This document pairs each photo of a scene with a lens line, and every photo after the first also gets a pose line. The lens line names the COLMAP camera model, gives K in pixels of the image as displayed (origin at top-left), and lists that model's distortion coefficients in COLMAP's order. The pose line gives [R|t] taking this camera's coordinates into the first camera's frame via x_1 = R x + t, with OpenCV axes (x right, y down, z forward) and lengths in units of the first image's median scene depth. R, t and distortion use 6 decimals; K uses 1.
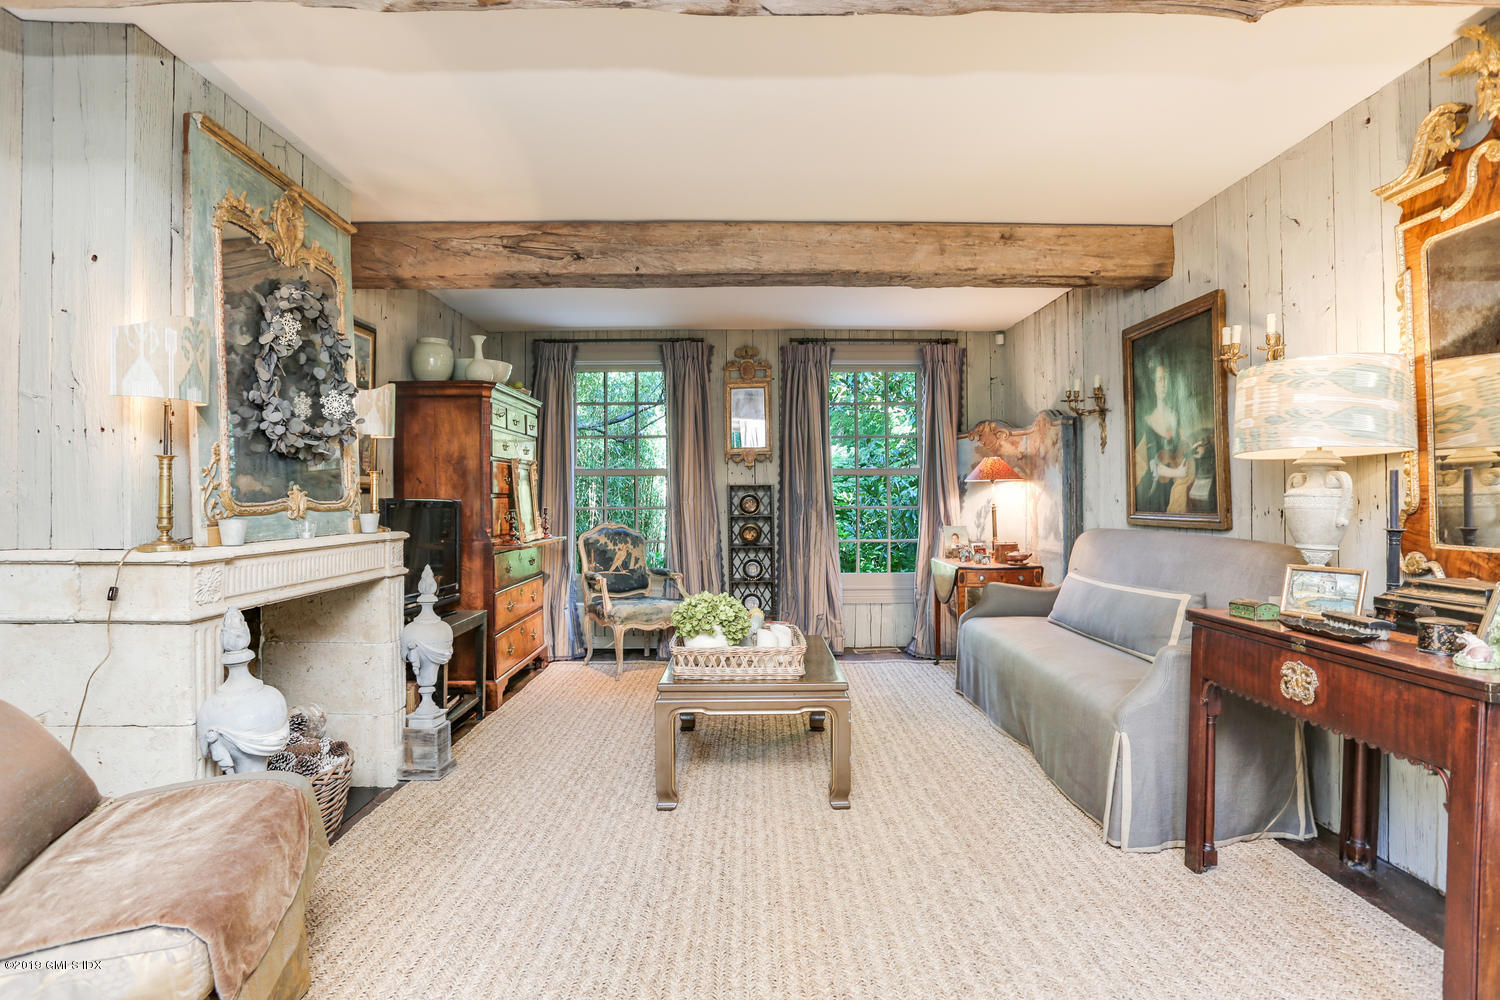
lens RADIAL K [[783.9, 0, 733.6], [0, 783.9, 502.6], [0, 0, 1]] dist [-0.064424, 0.026685]
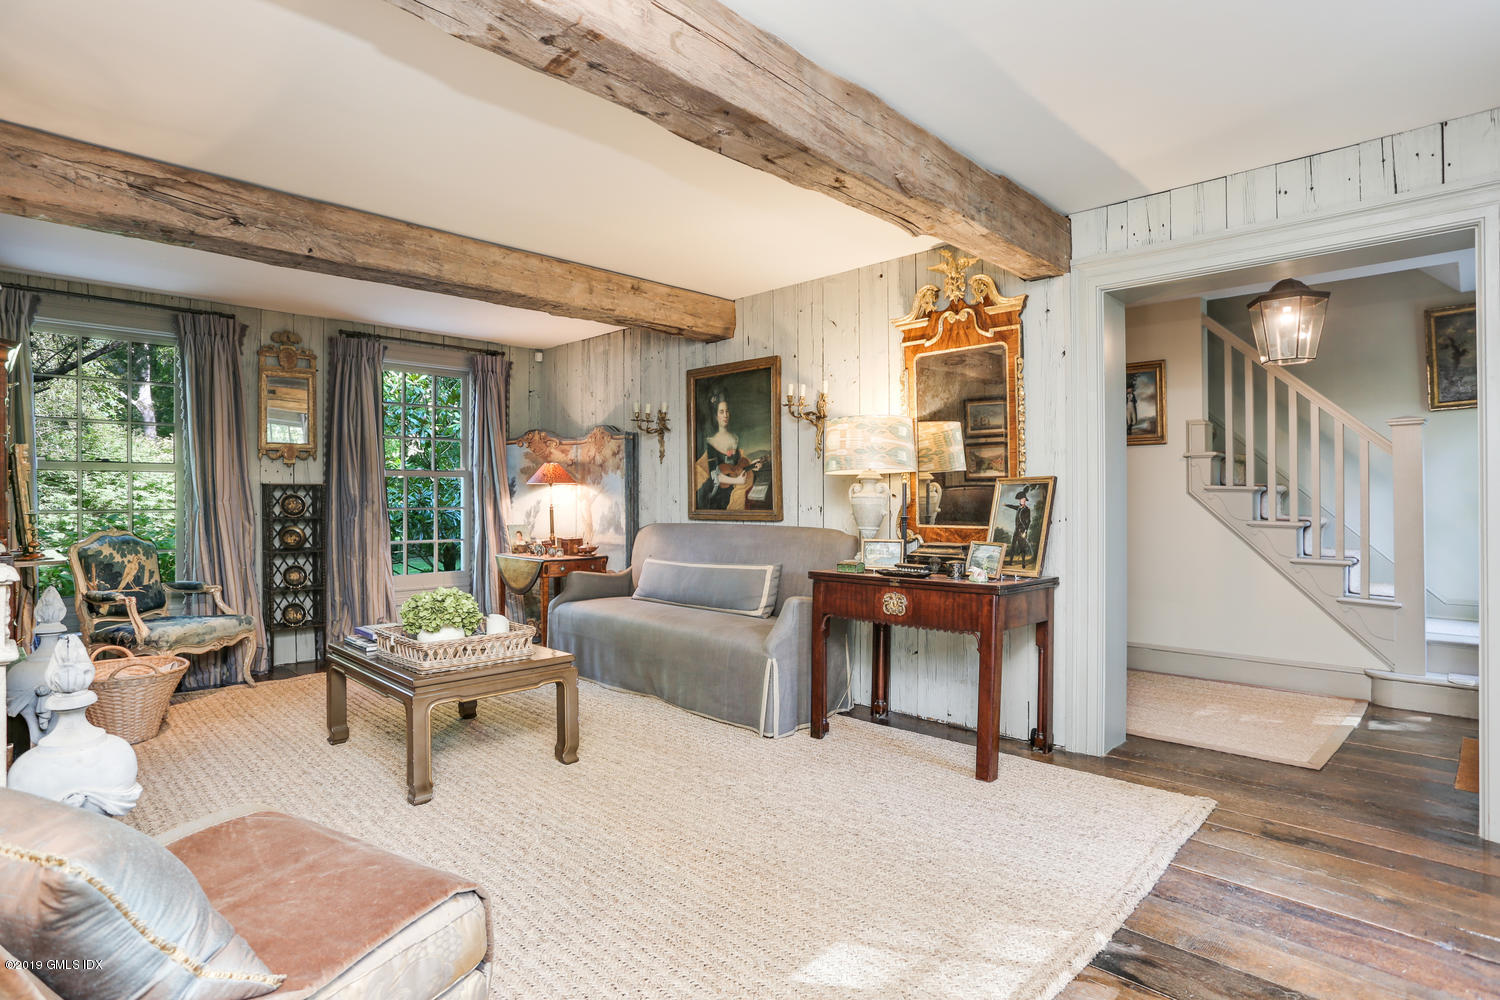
lens RADIAL K [[783.9, 0, 761.4], [0, 783.9, 508.4], [0, 0, 1]] dist [-0.064424, 0.026685]
pose [[0.701123, -0.005450, 0.713020, -0.397745], [0.002304, 0.999983, 0.005378, 0.003436], [-0.713037, -0.002128, 0.701123, -0.022102]]
